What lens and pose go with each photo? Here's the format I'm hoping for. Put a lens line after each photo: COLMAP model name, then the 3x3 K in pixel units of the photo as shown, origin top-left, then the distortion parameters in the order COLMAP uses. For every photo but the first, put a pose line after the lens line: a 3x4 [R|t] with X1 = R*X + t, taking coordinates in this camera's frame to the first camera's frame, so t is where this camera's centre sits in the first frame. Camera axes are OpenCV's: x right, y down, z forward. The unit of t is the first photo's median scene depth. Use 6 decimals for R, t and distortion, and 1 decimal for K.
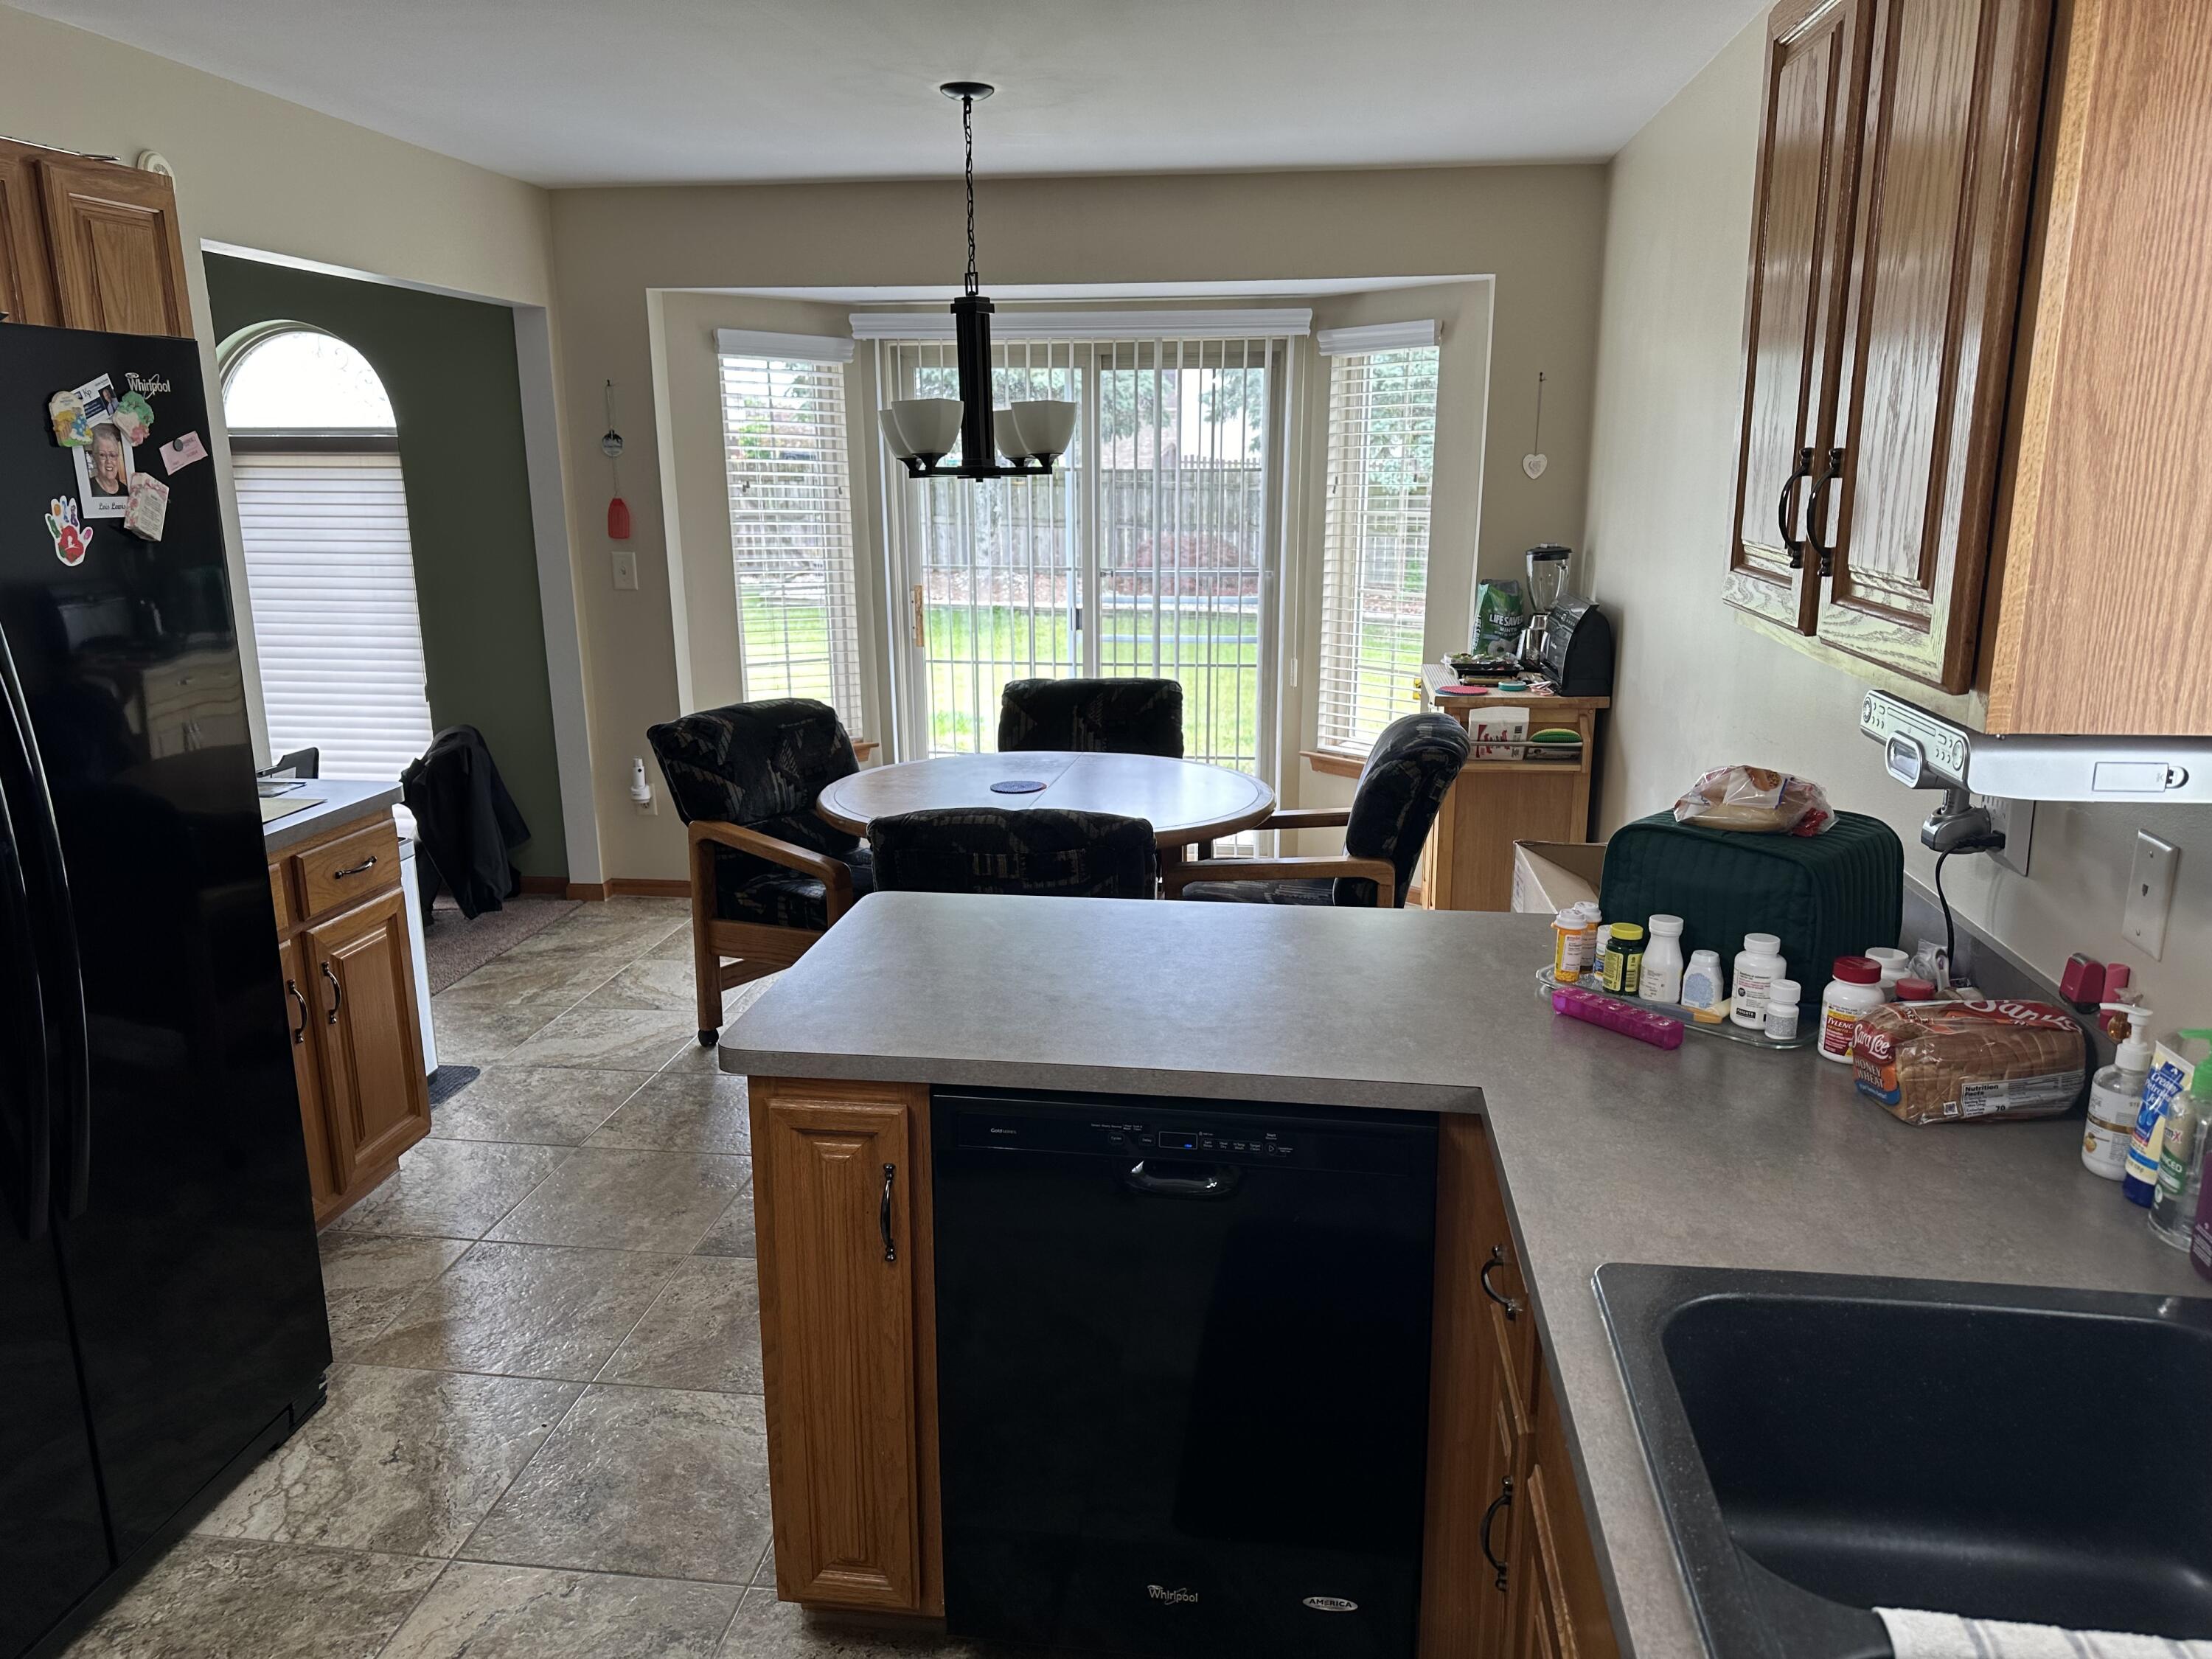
lens RADIAL K [[1561.3, 0, 1096.7], [0, 1561.3, 838.6], [0, 0, 1]] dist [0.070105, -0.054181]
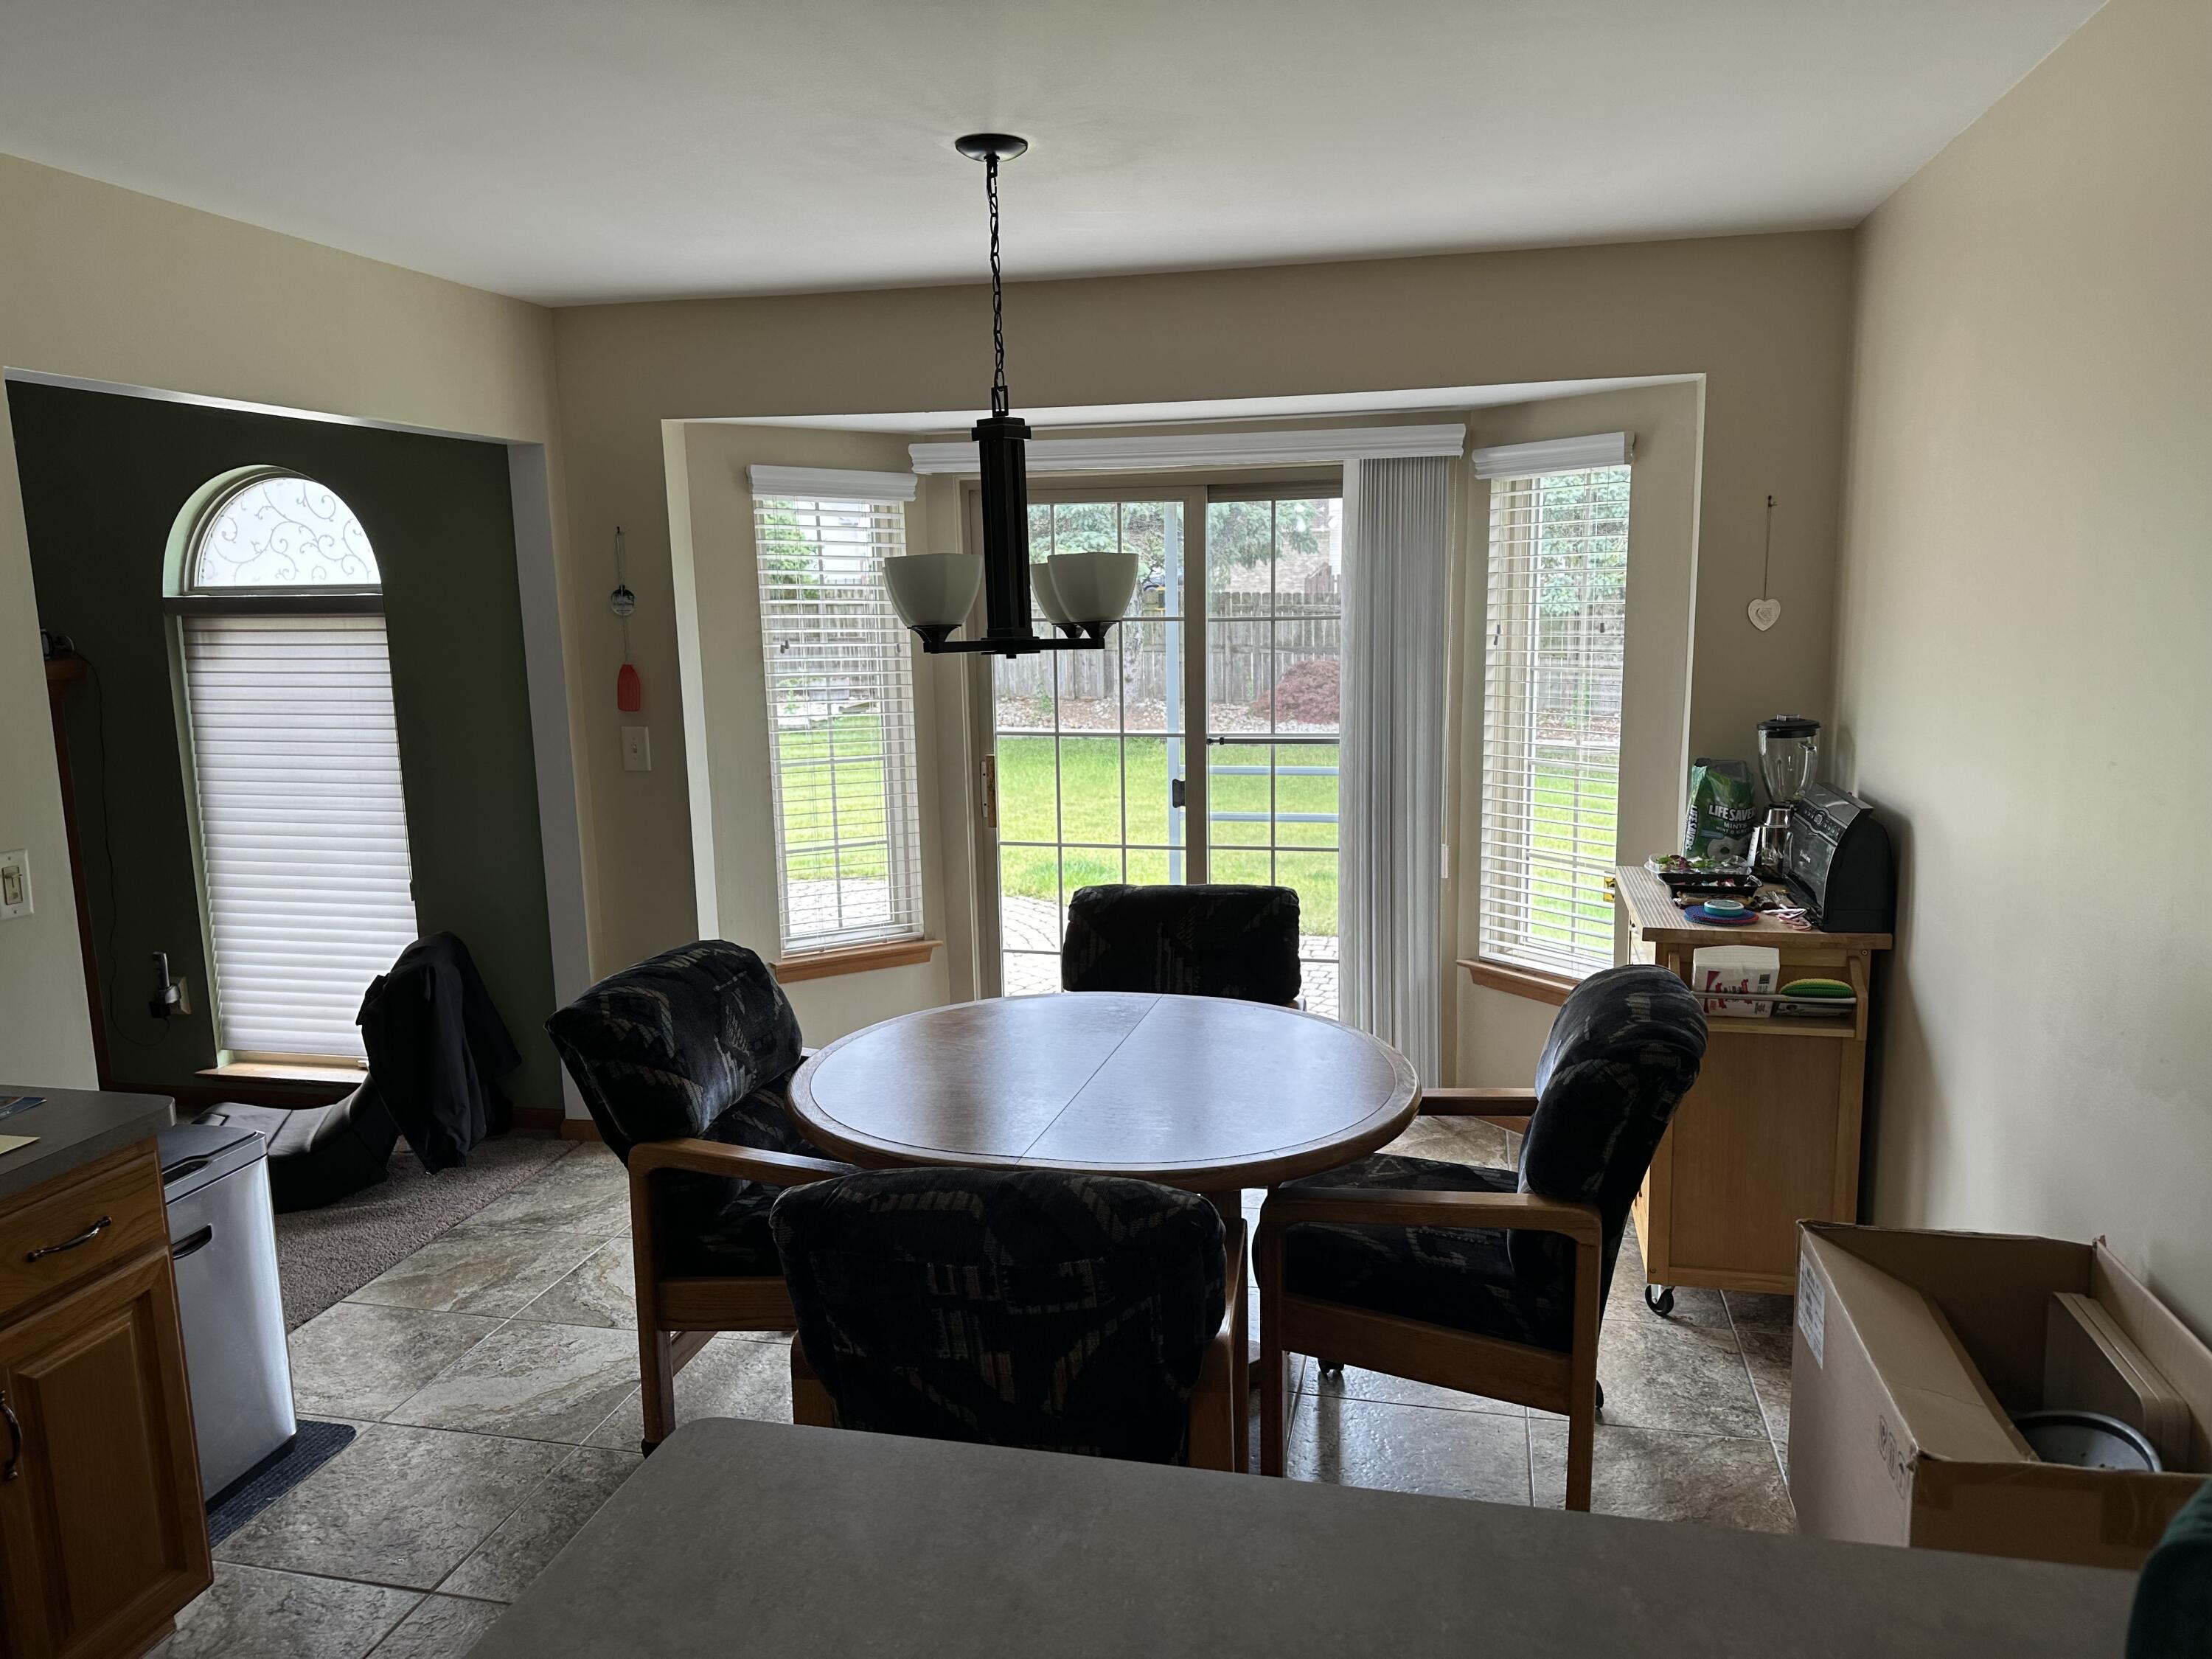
lens RADIAL K [[1561.3, 0, 1101.7], [0, 1561.3, 827.3], [0, 0, 1]] dist [0.070105, -0.054181]
pose [[0.995487, 0.000420, -0.094899, 0.030034], [-0.008015, 0.996789, -0.079669, -0.070503], [0.094561, 0.080070, 0.992294, 0.217163]]
